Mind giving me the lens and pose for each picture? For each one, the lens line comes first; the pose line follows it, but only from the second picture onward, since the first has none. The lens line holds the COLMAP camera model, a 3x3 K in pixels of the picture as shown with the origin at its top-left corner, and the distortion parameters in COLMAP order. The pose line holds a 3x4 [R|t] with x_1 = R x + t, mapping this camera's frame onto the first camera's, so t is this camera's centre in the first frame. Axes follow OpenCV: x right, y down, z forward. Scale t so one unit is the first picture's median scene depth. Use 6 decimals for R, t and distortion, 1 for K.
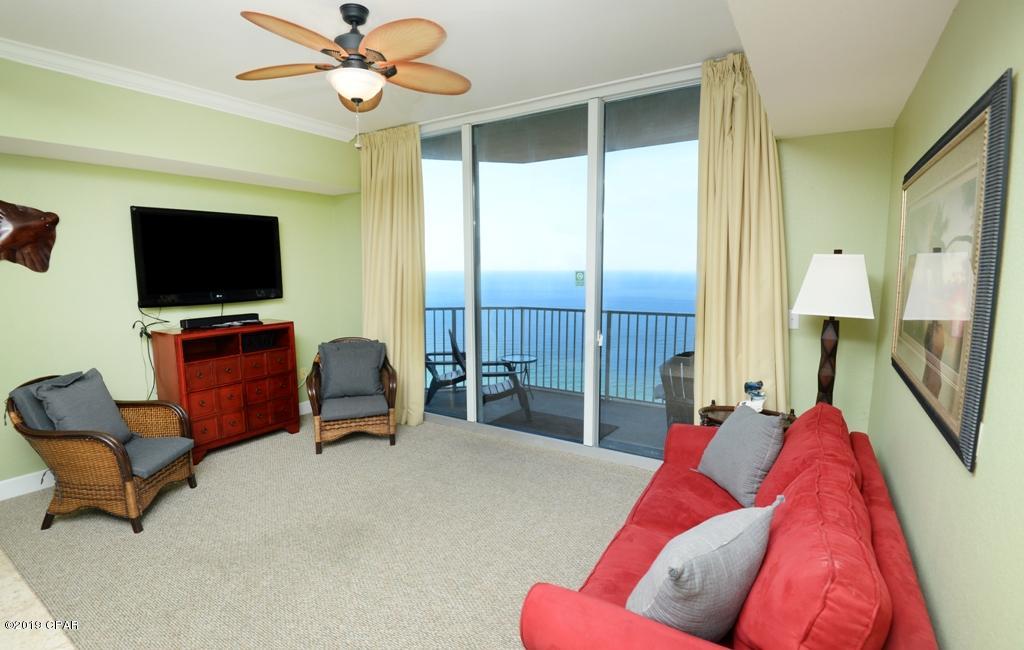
lens RADIAL K [[490.4, 0, 512.1], [0, 490.4, 331.1], [0, 0, 1]] dist [-0.043939, -0.001972]
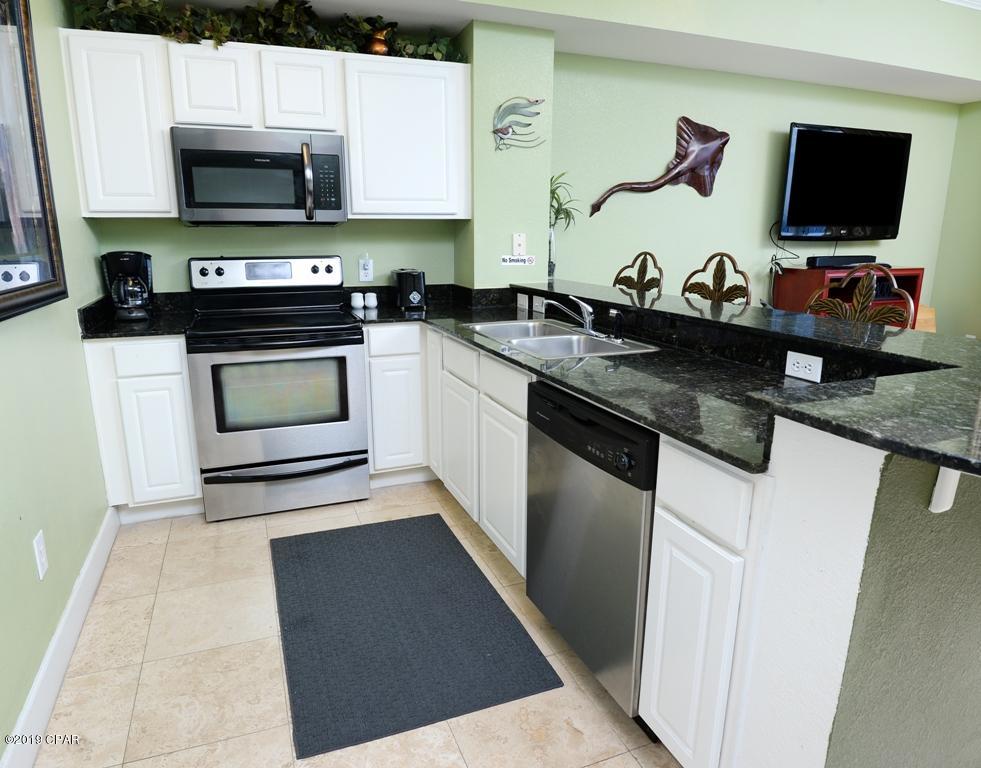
lens RADIAL K [[614.0, 0, 468.5], [0, 614.0, 380.8], [0, 0, 1]] dist [0.018452, -0.050718]
pose [[0.798464, 0.143220, -0.584759, -0.515741], [-0.079576, 0.987877, 0.133295, 0.104424], [0.596761, -0.059898, 0.800181, -0.293868]]
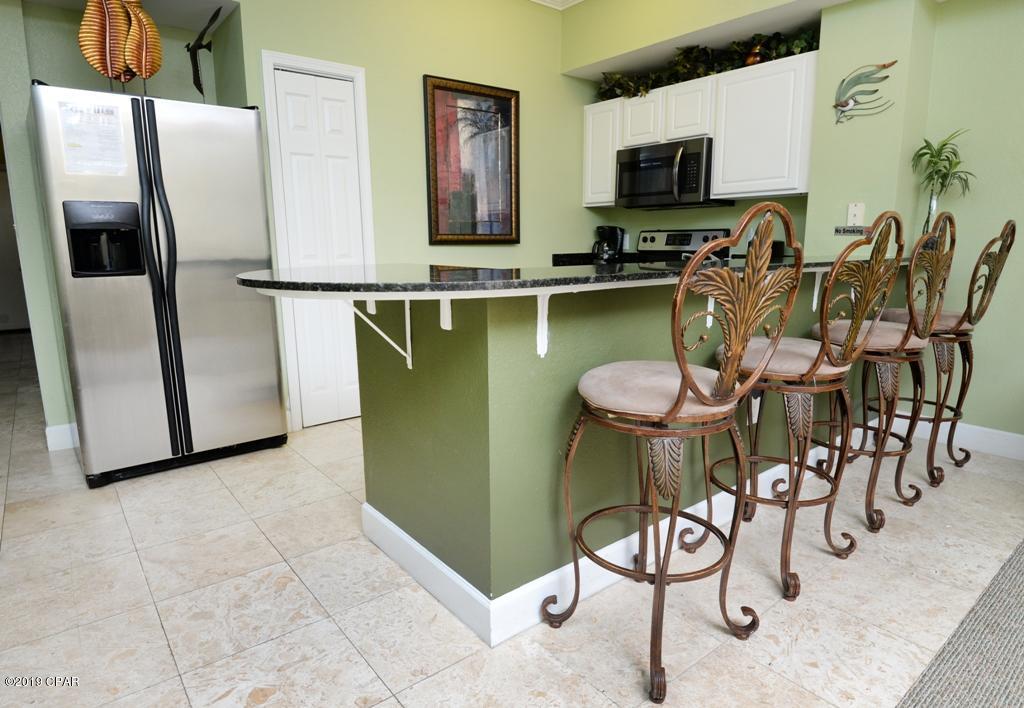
lens RADIAL K [[590.9, 0, 515.7], [0, 590.9, 358.4], [0, 0, 1]] dist [0.000078, -0.028142]
pose [[-0.327603, 0.191937, -0.925114, -0.044238], [-0.115188, 0.963730, 0.240740, 0.072479], [0.937767, 0.185429, -0.293612, 0.308767]]
